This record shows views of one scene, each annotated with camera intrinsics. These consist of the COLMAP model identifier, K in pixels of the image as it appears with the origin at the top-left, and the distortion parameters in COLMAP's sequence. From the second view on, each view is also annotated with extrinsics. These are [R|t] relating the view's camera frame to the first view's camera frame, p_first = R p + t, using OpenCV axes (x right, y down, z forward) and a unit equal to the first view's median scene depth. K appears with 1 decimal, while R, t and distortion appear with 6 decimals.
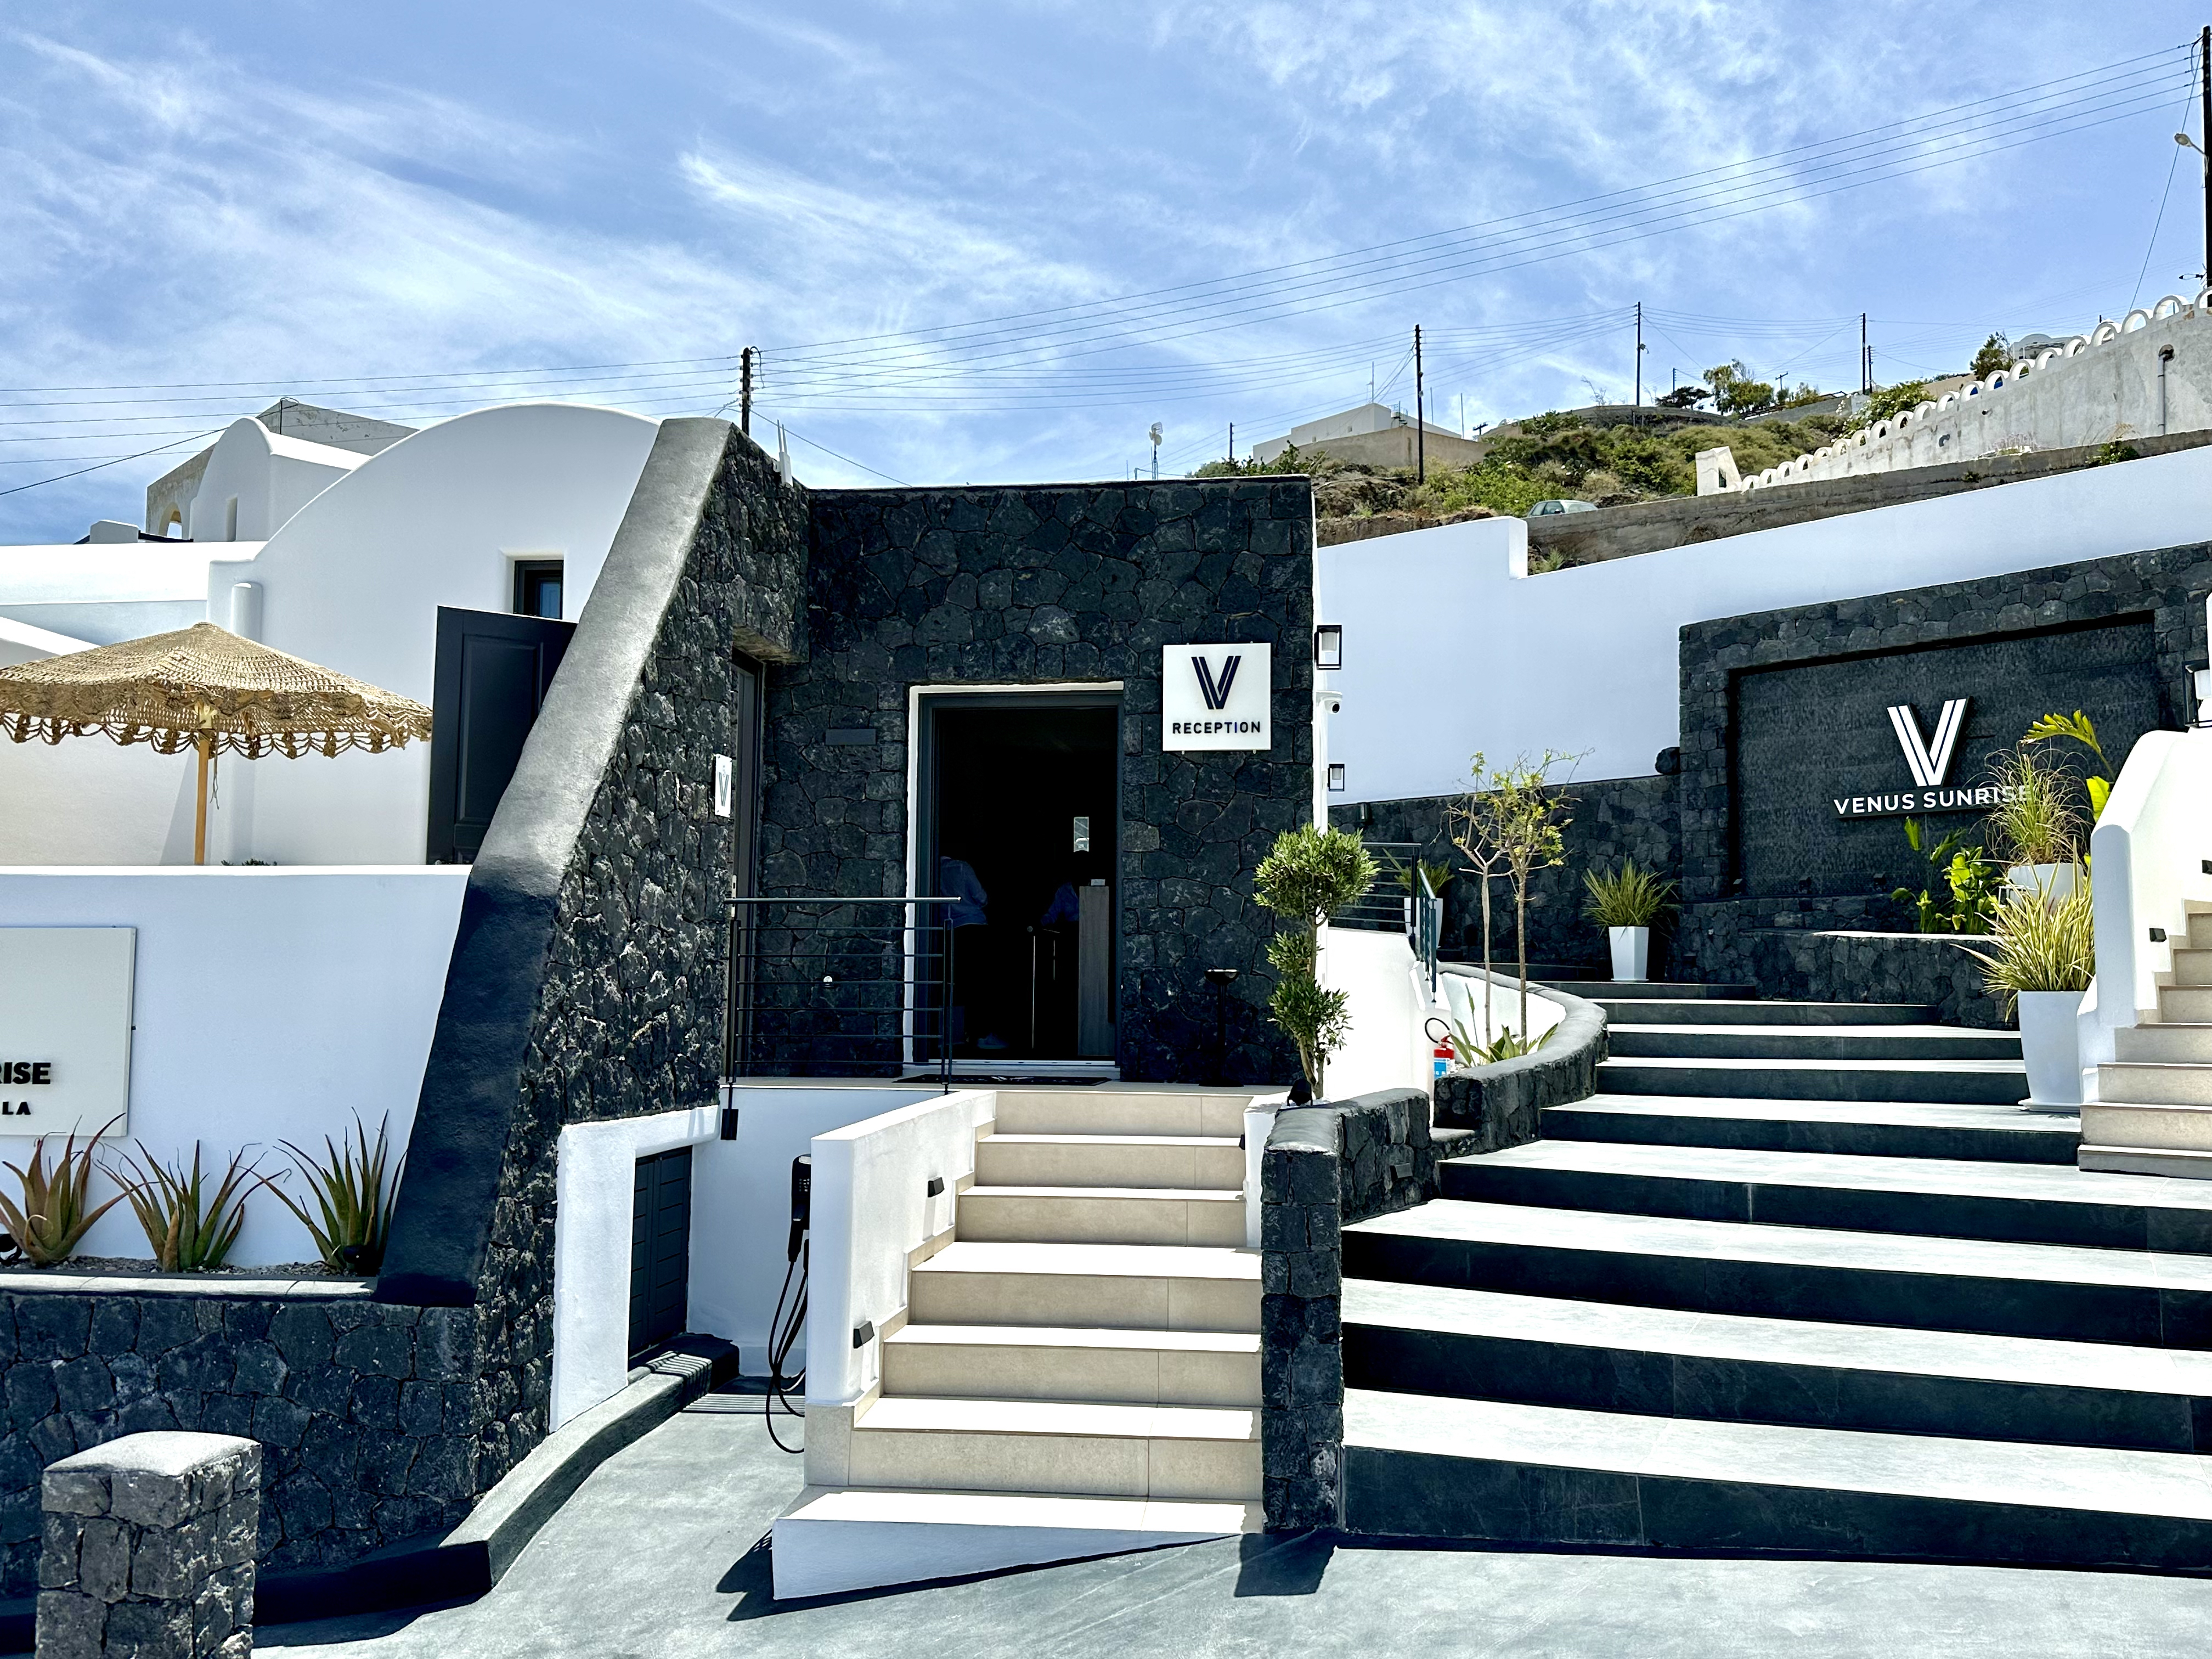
lens RADIAL K [[1836.4, 0, 1106.0], [0, 1836.4, 829.5], [0, 0, 1]] dist [0.112058, -0.196988]
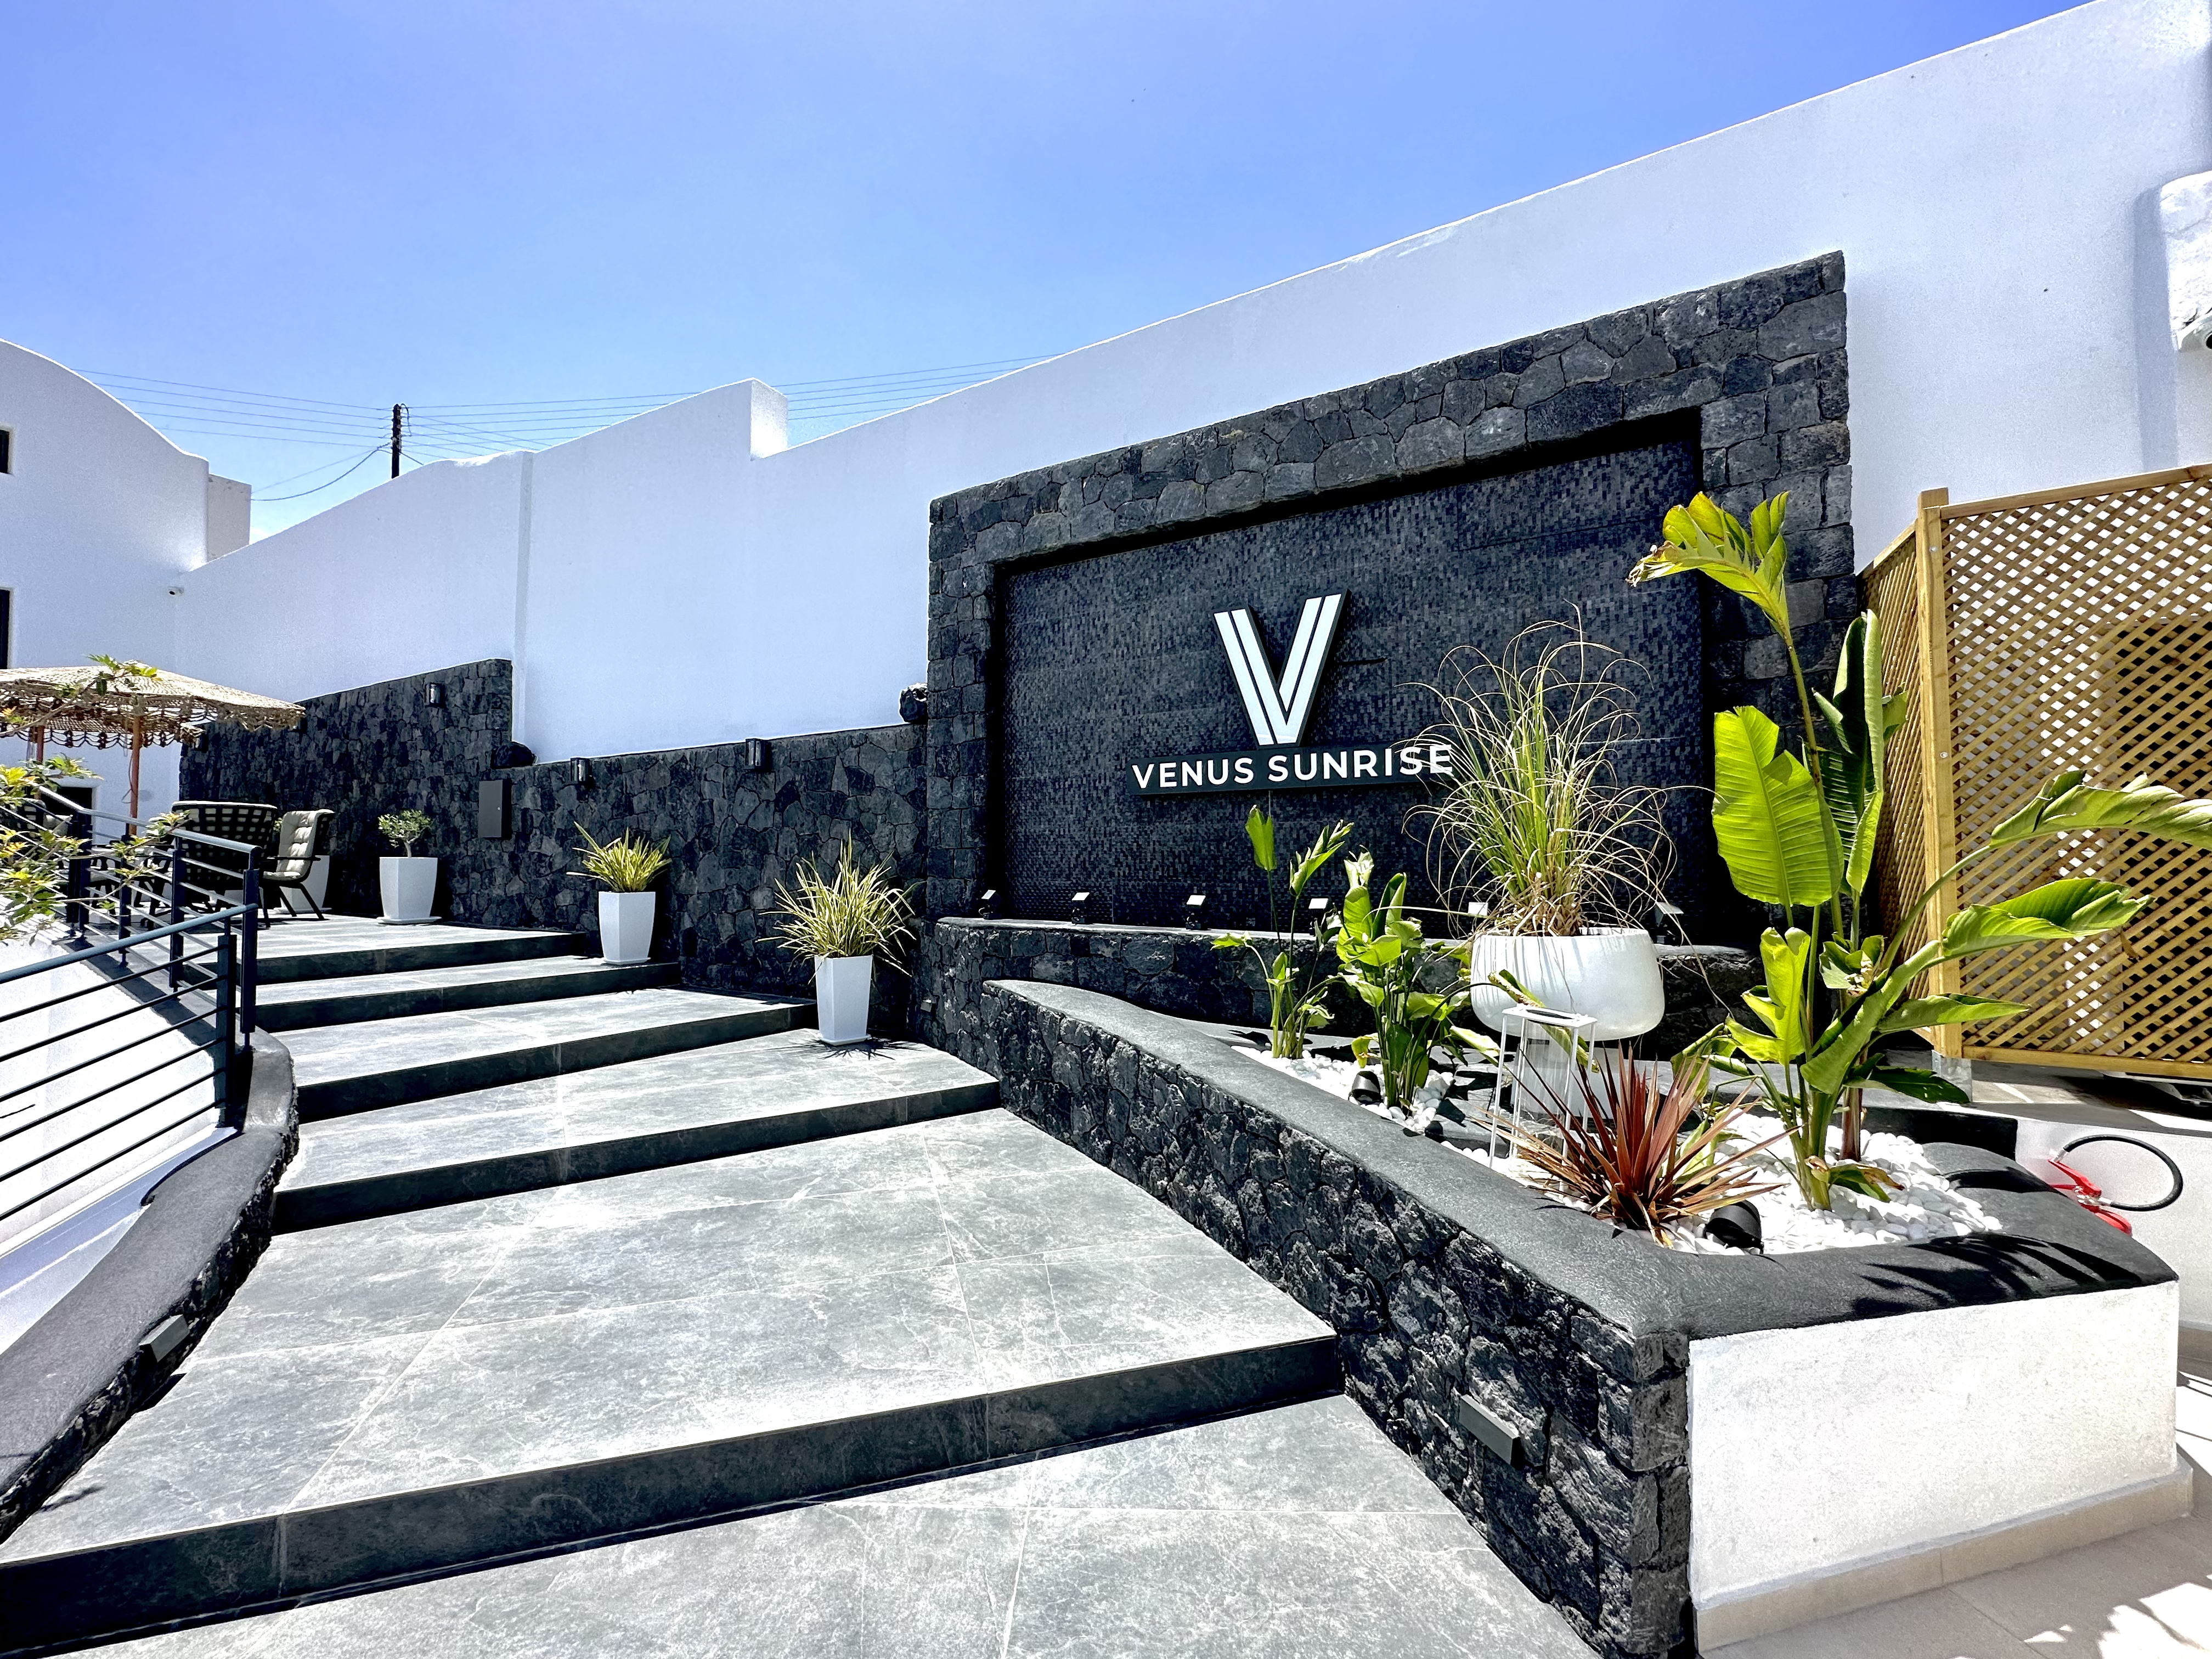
lens RADIAL K [[885.6, 0, 1106.0], [0, 885.6, 829.5], [0, 0, 1]] dist [-0.001054, 0.000490]
pose [[0.956092, -0.003864, 0.293041, 0.273522], [-0.013746, 0.998221, 0.058011, -0.010736], [-0.292744, -0.059492, 0.954338, 0.663890]]
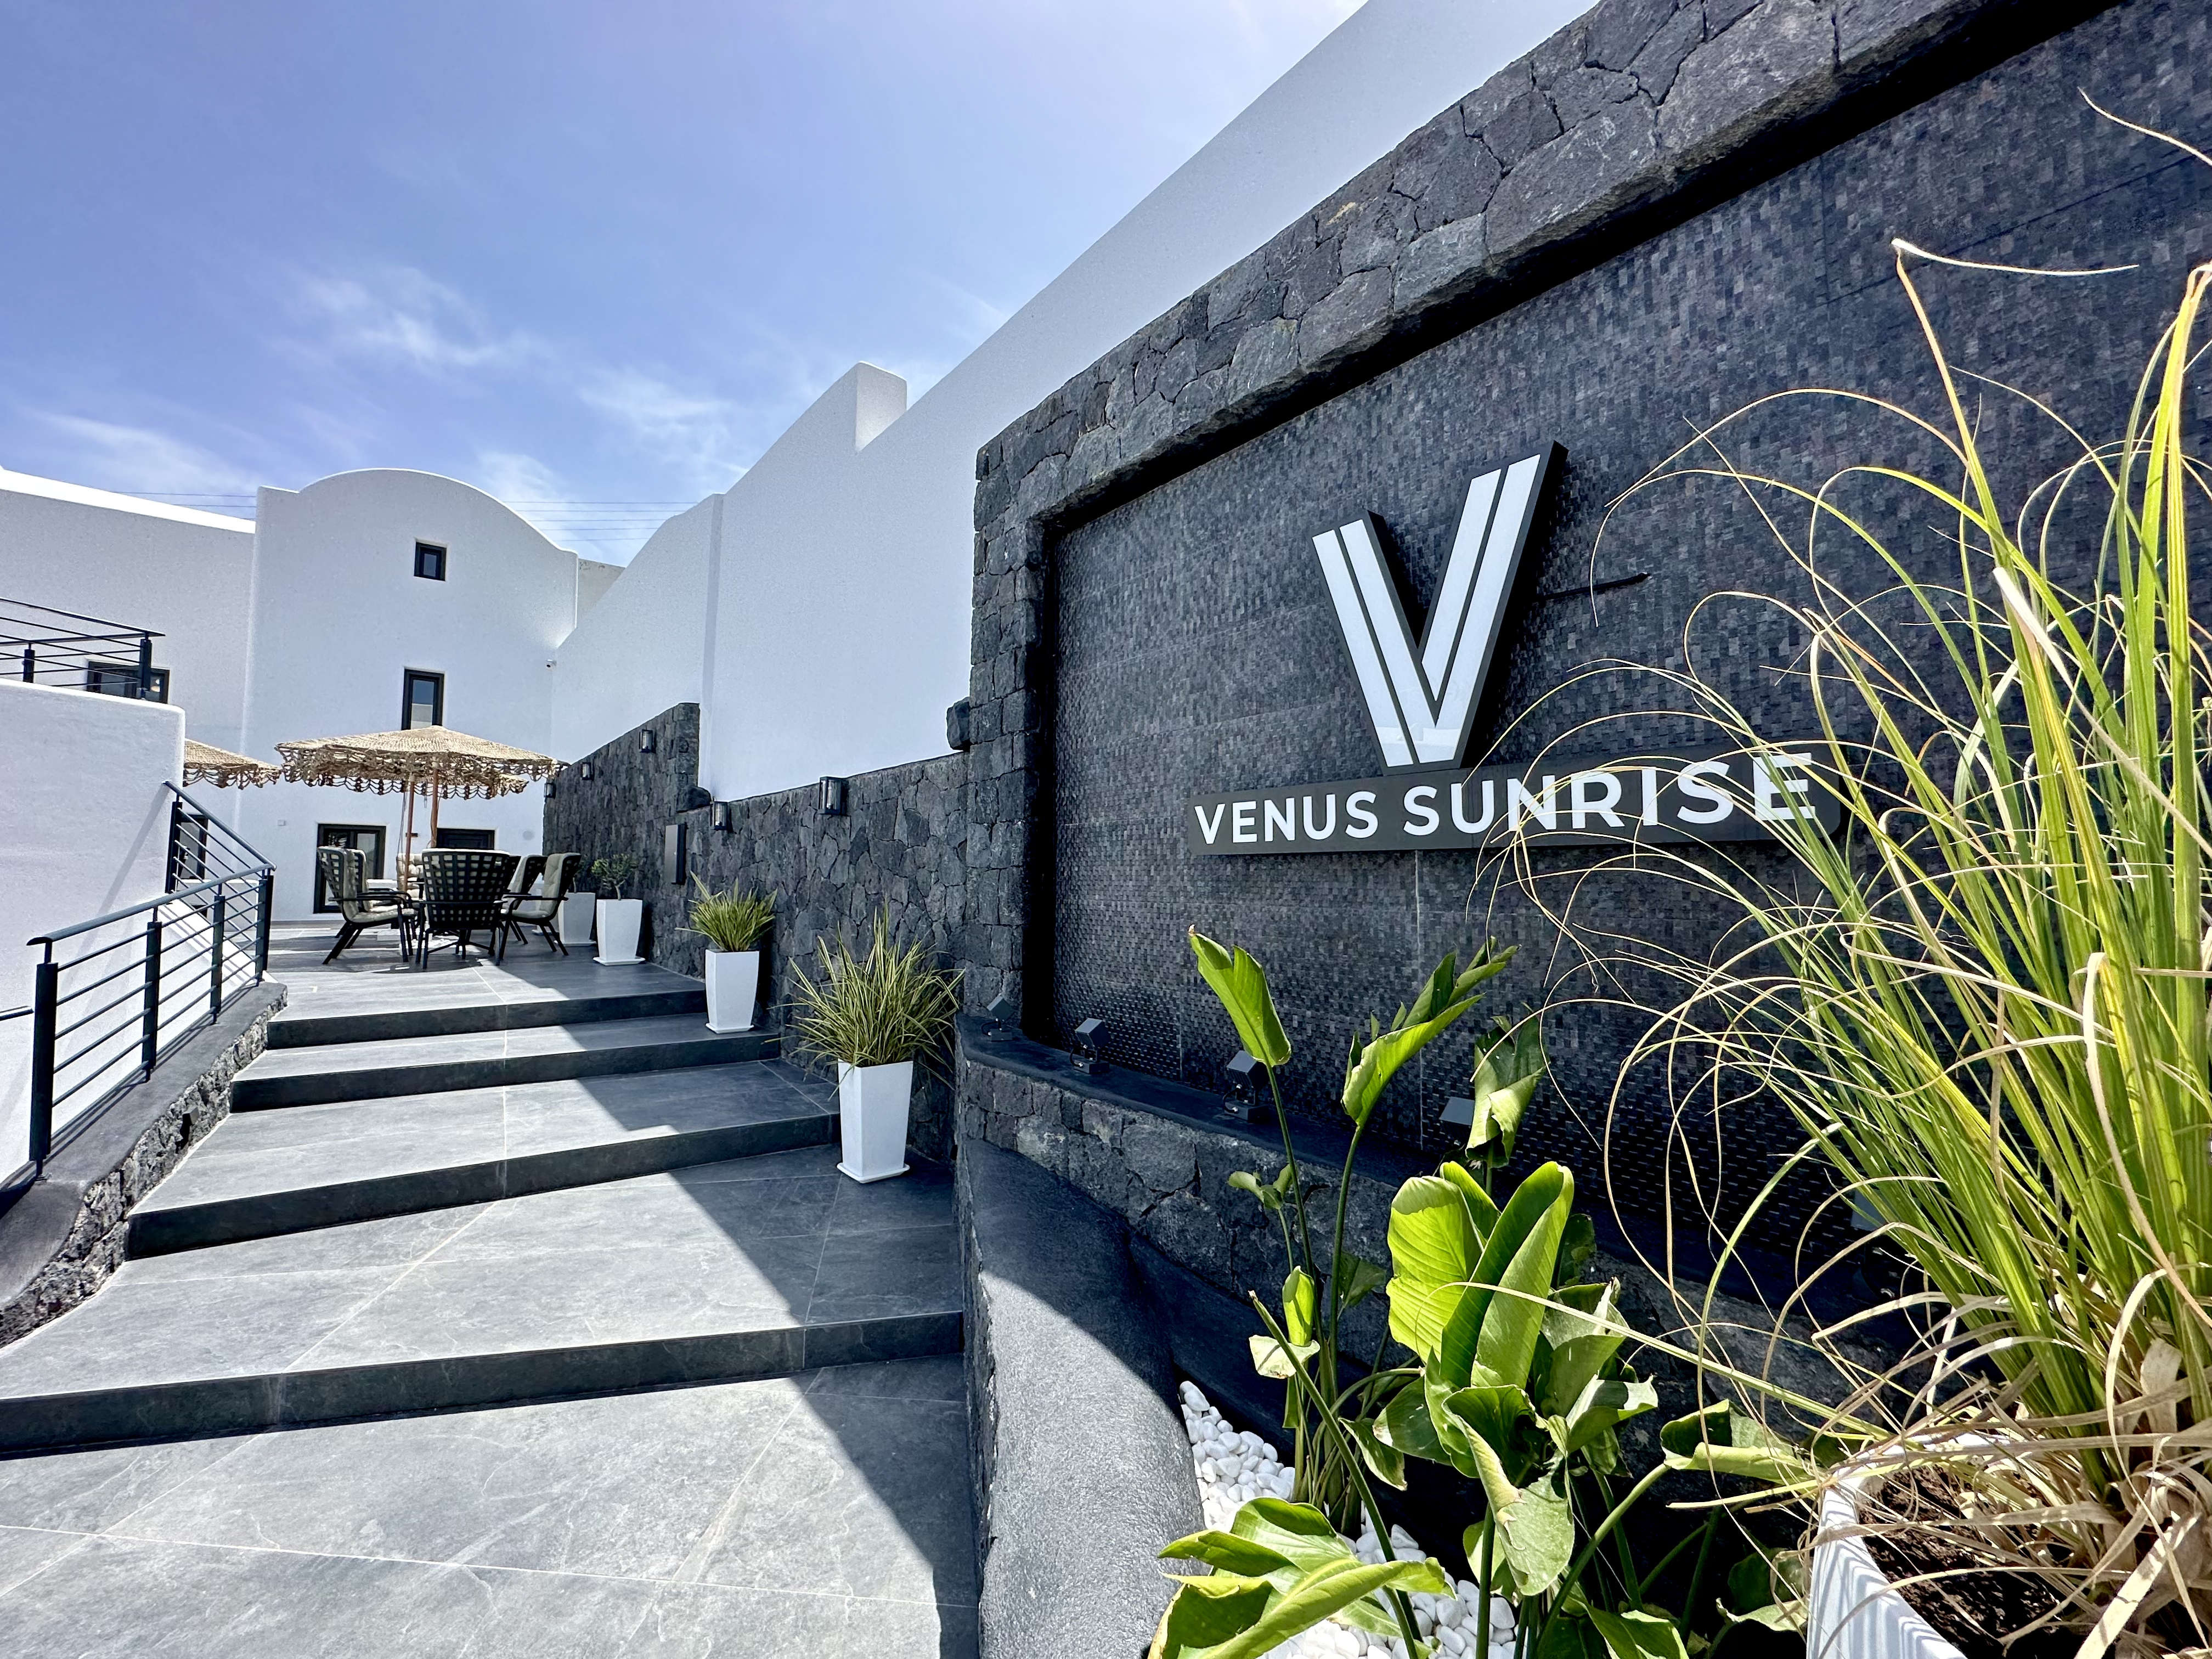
lens RADIAL K [[885.6, 0, 1106.0], [0, 885.6, 829.5], [0, 0, 1]] dist [-0.001054, 0.000490]
pose [[0.997996, -0.005256, -0.063057, 0.355056], [0.007318, 0.999444, 0.032518, -0.015886], [0.062851, -0.032914, 0.997480, 0.756164]]
